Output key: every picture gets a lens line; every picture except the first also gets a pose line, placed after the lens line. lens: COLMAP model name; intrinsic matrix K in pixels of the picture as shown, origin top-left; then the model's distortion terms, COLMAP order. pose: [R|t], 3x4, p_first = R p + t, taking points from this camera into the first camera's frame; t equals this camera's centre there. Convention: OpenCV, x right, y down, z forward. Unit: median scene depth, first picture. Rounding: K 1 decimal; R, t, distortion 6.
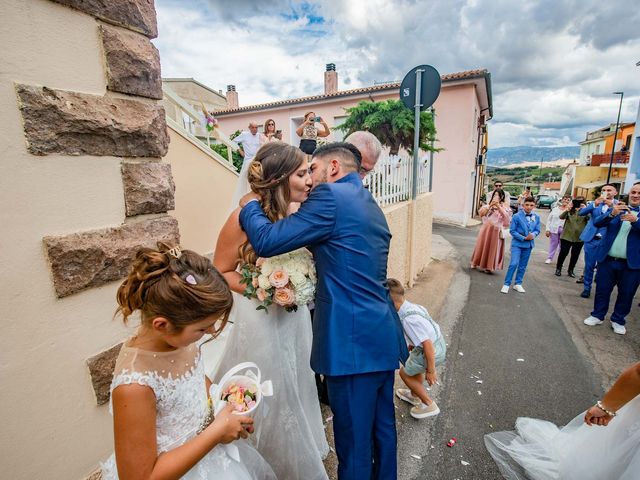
lens RADIAL K [[270.6, 0, 320.0], [0, 270.6, 240.0], [0, 0, 1]] dist [-0.033194, 0.000636]
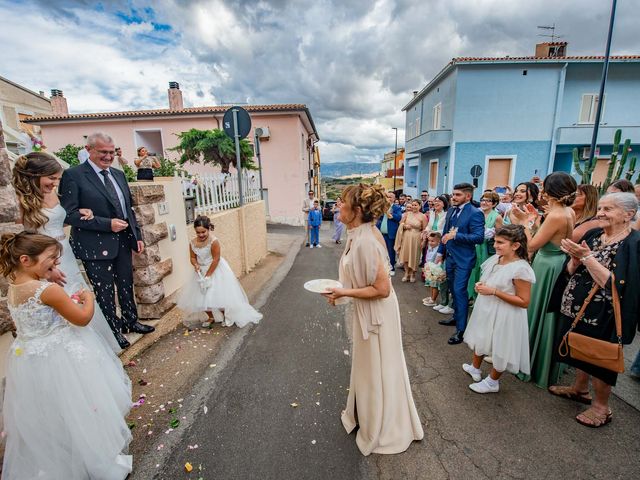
lens RADIAL K [[270.6, 0, 320.0], [0, 270.6, 240.0], [0, 0, 1]] dist [-0.033194, 0.000636]
pose [[0.898982, -0.089683, 0.428705, 0.042322], [0.103153, 0.994631, -0.008238, 0.023941], [-0.425665, 0.051628, 0.903407, -0.128136]]
